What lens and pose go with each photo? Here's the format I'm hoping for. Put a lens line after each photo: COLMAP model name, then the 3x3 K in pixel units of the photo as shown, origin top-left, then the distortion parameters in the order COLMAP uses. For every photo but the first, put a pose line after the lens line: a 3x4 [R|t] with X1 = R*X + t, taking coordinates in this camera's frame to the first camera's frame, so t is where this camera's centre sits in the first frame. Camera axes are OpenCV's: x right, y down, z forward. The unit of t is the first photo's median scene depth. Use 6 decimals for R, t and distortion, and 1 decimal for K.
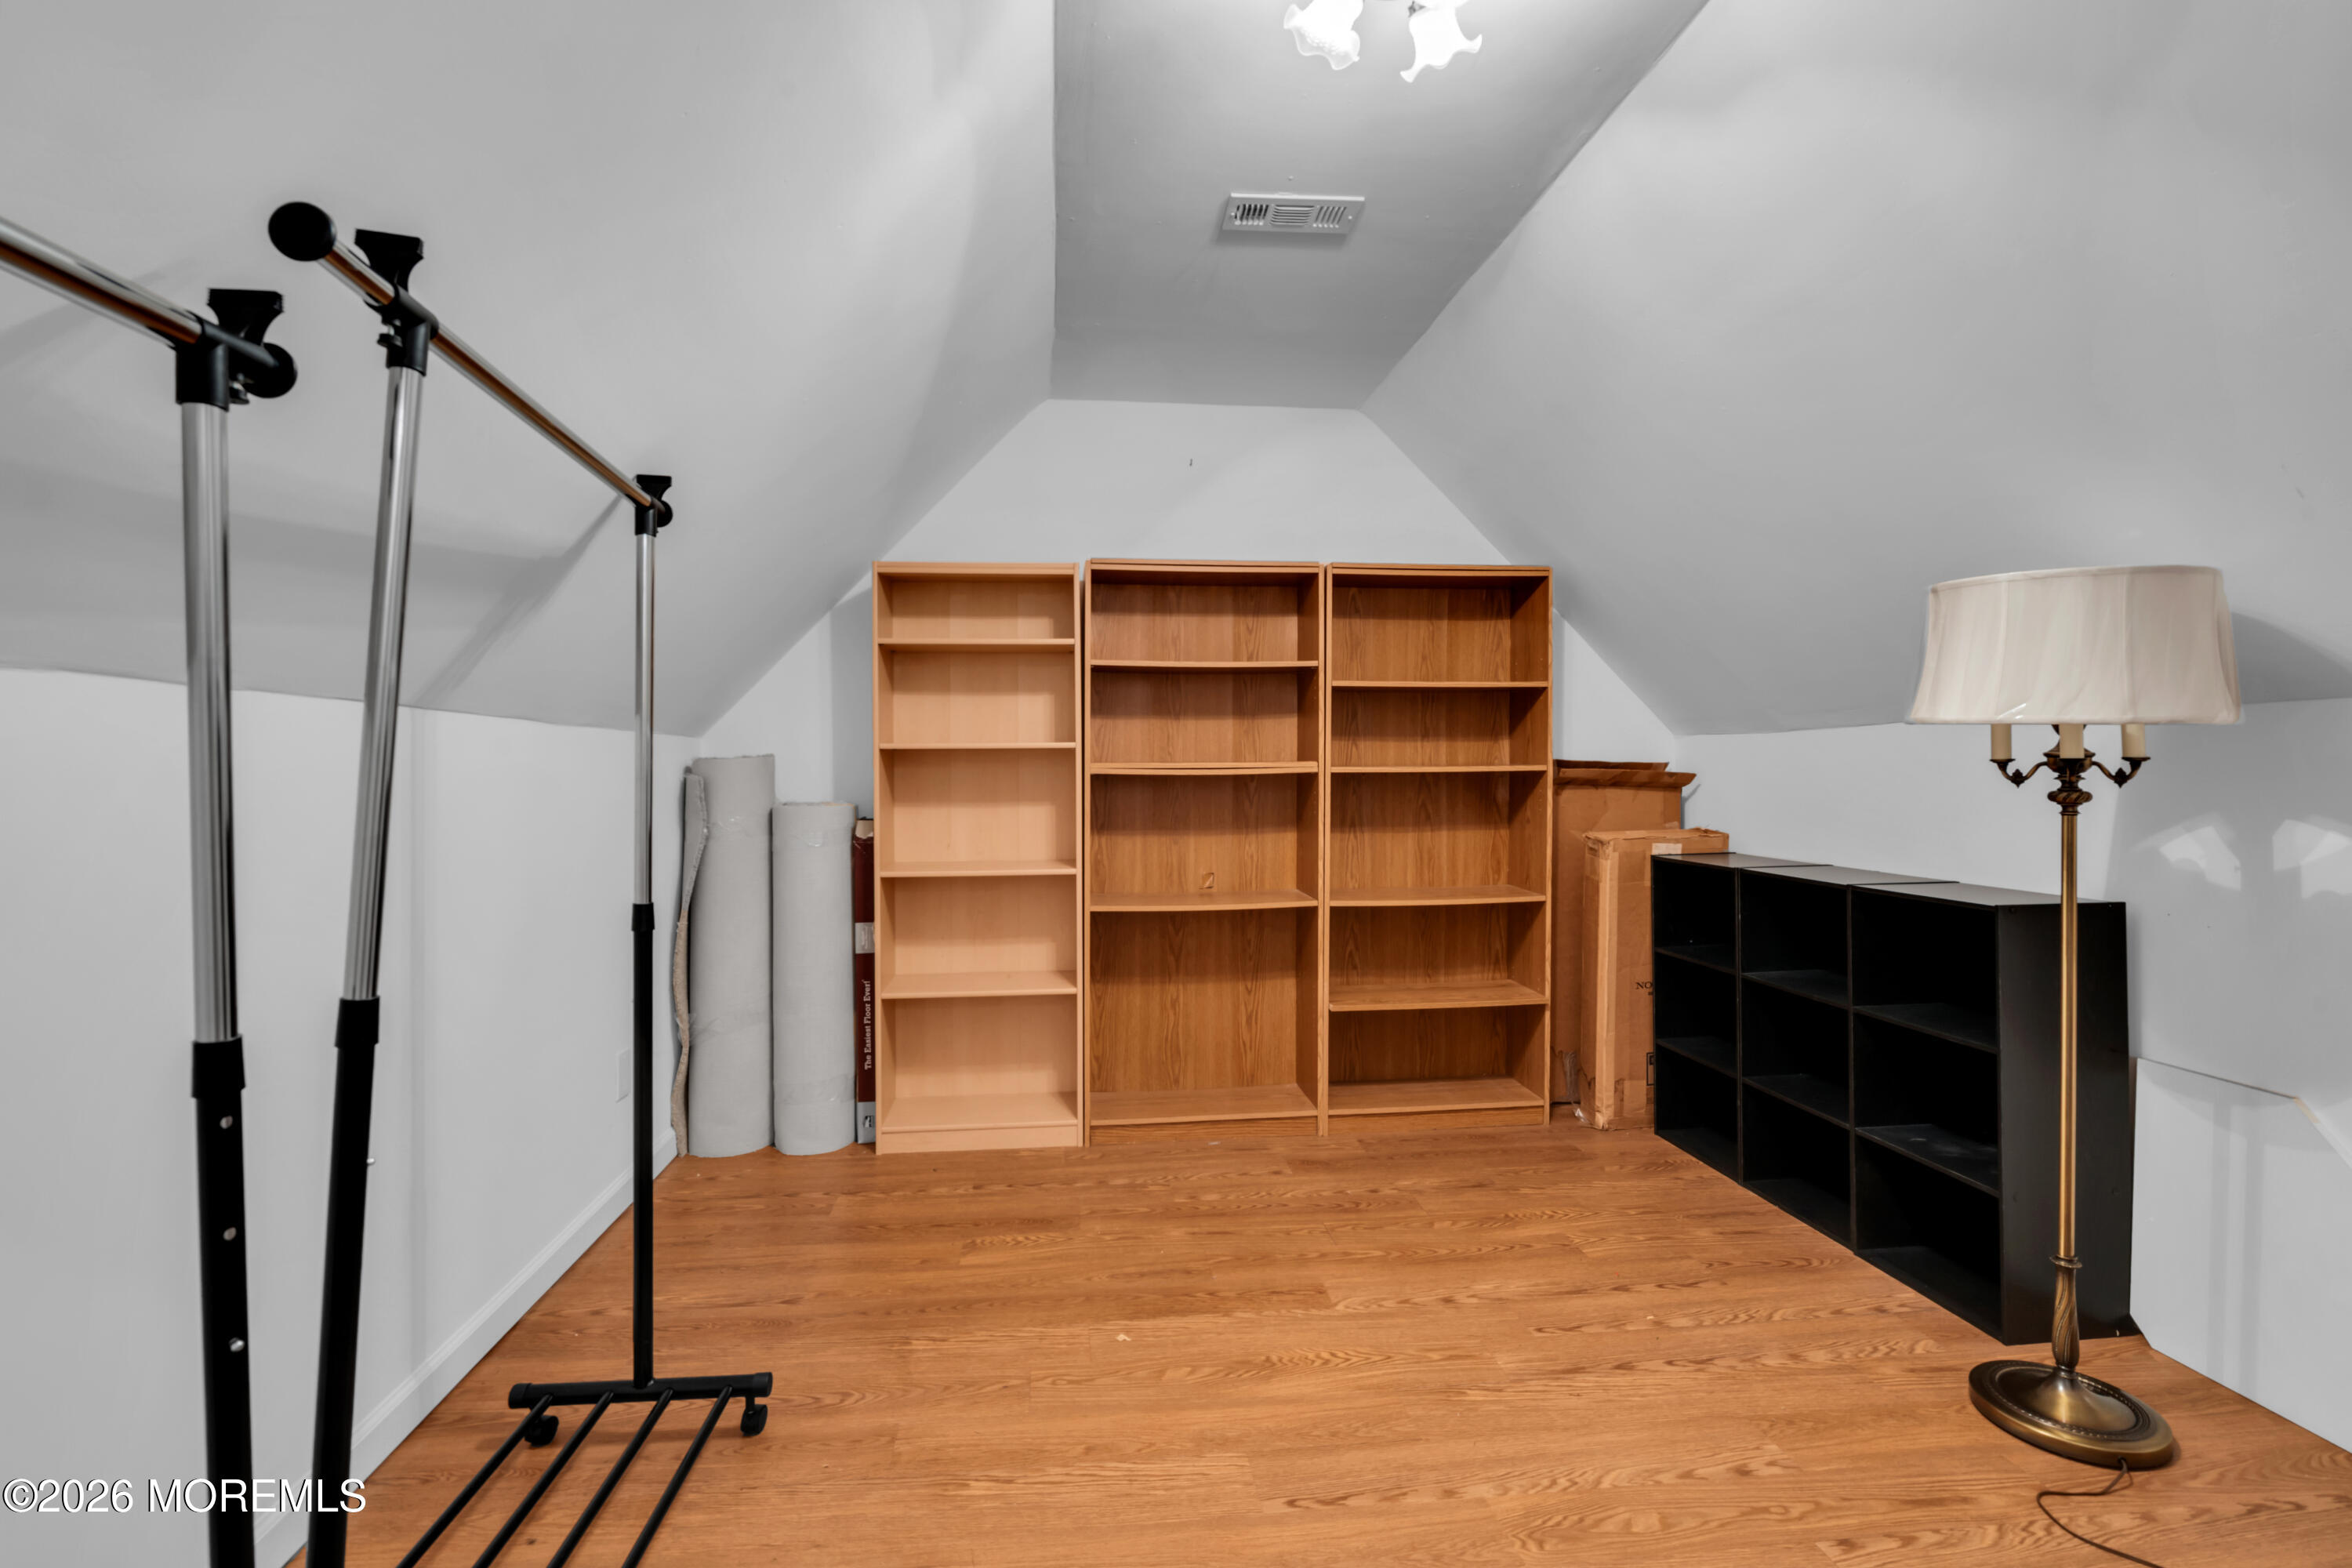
lens RADIAL K [[1074.1, 0, 1169.6], [0, 1074.1, 779.7], [0, 0, 1]] dist [-0.003549, 0.000872]
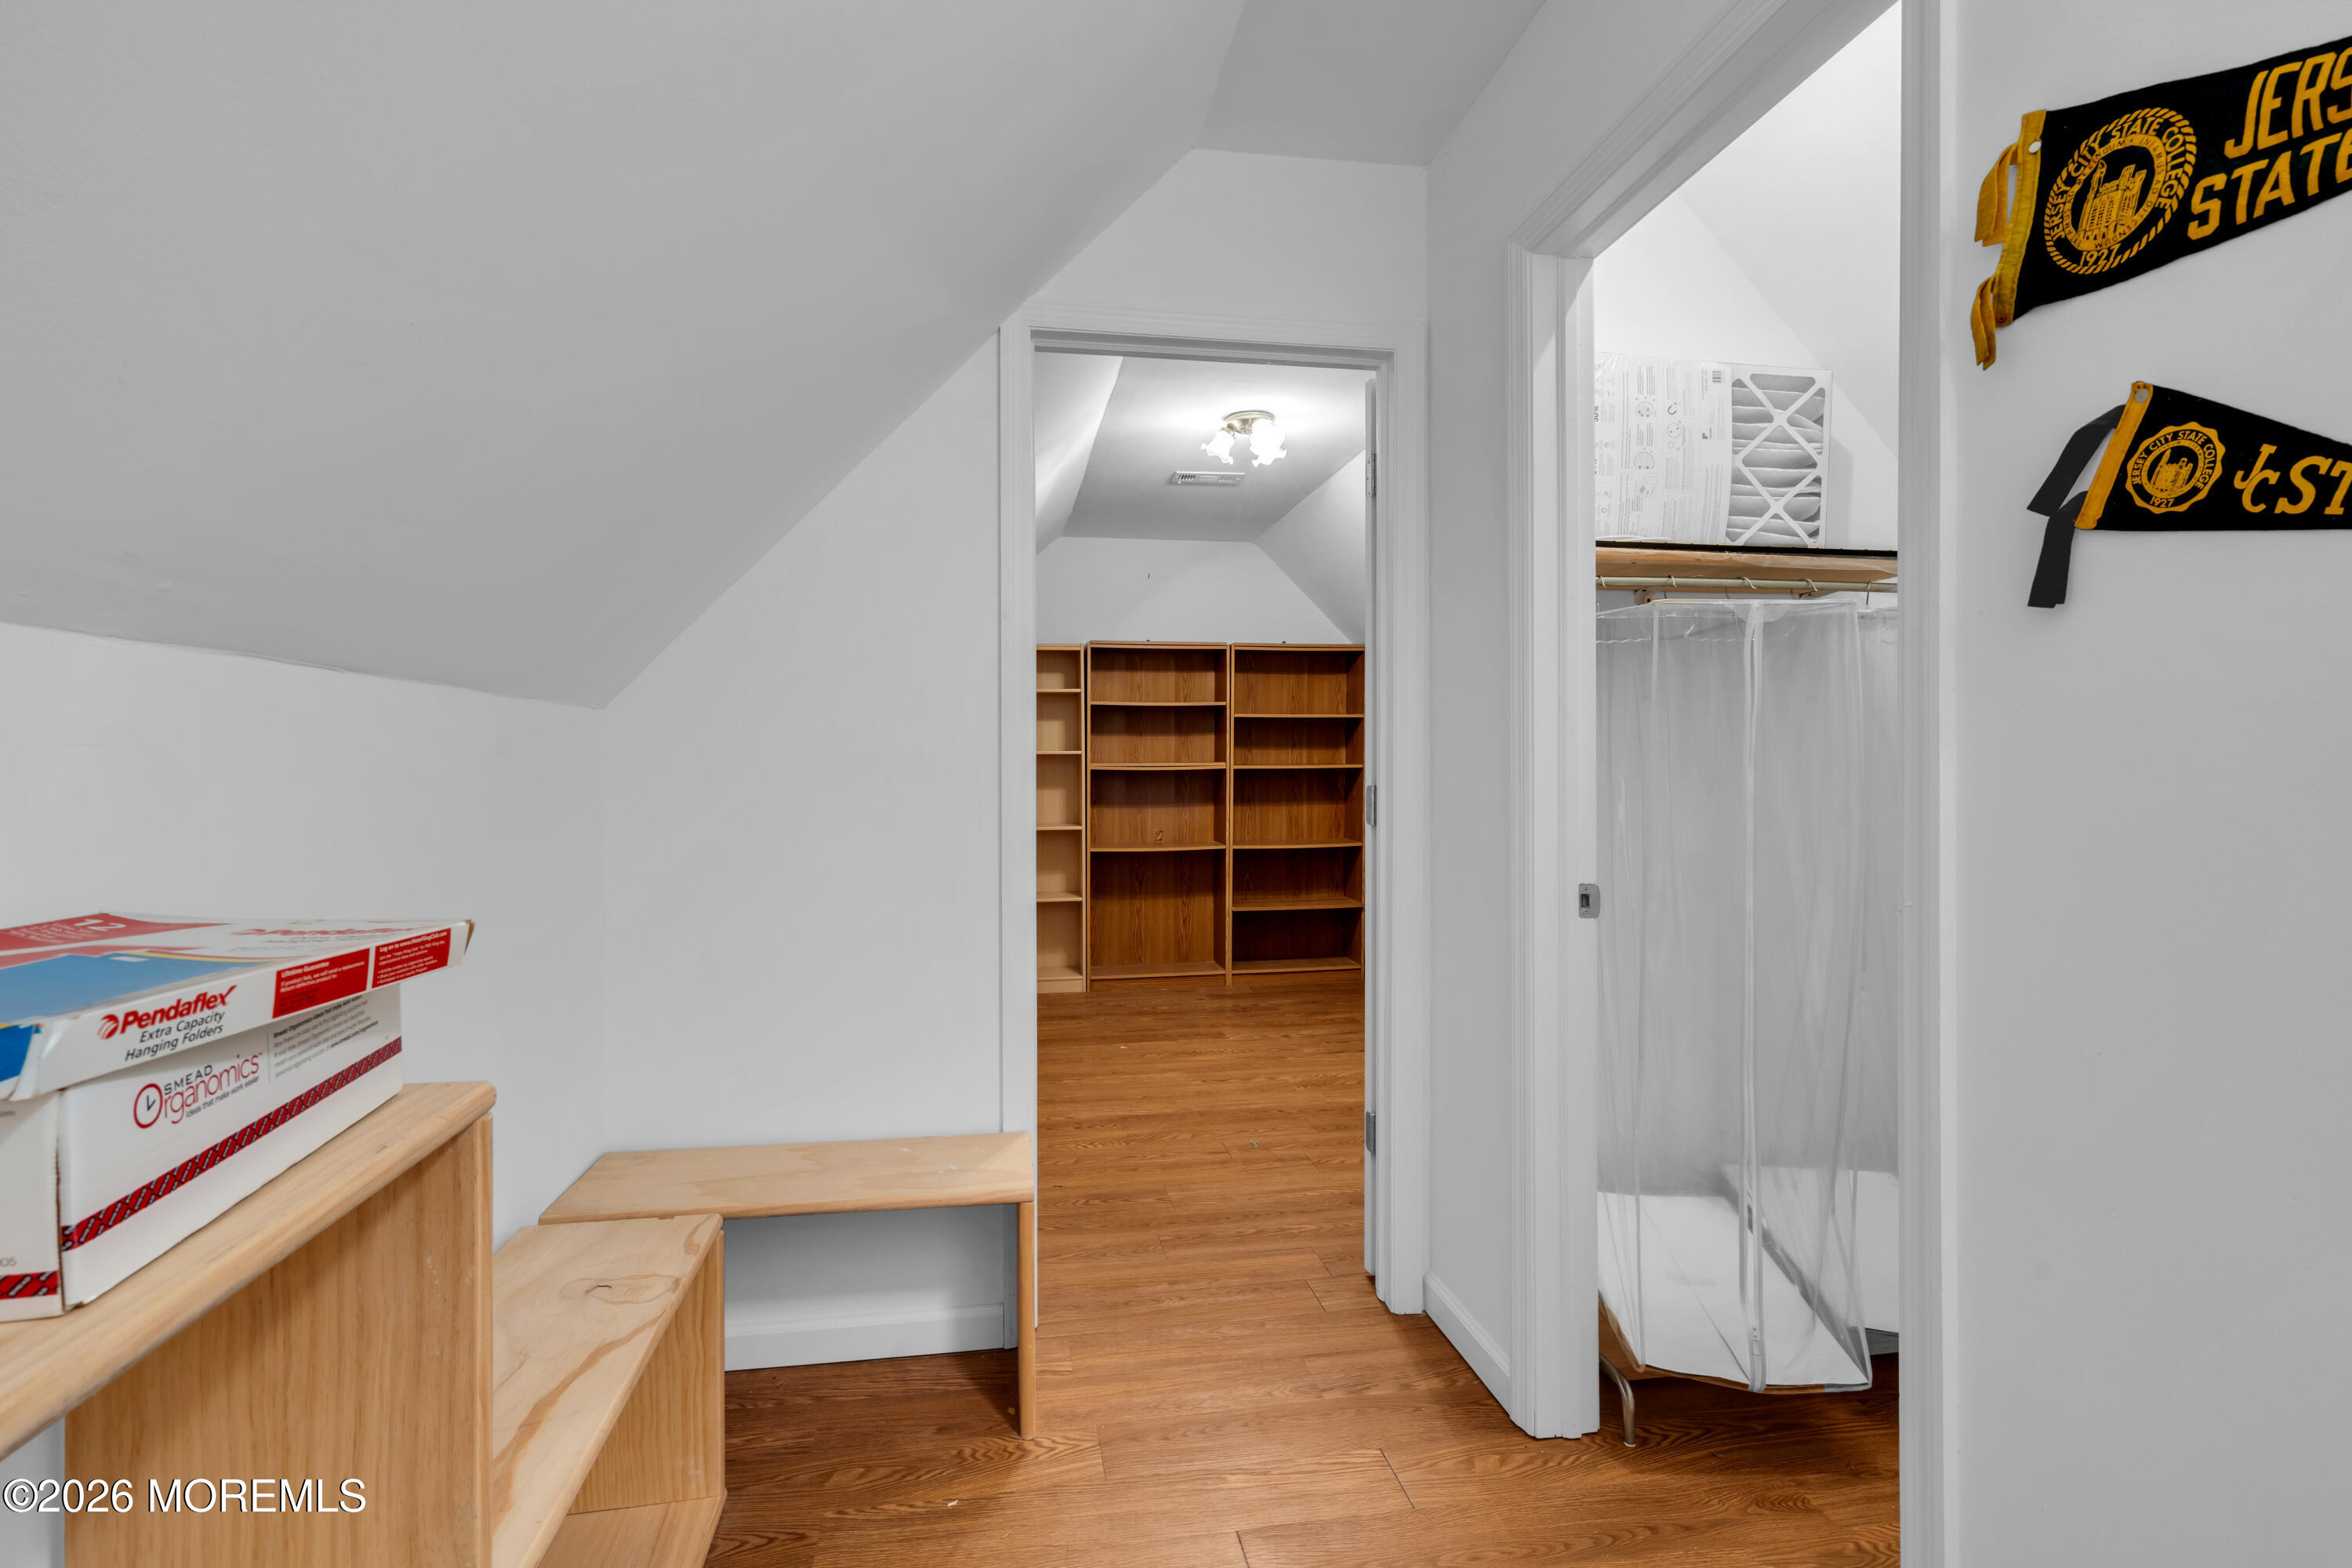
lens RADIAL K [[1074.1, 0, 1174.9], [0, 1074.1, 777.2], [0, 0, 1]] dist [-0.003549, 0.000872]
pose [[0.997833, -0.000117, 0.065793, -0.049725], [0.000104, 1.000000, 0.000202, 0.005177], [-0.065793, -0.000194, 0.997833, -0.646212]]
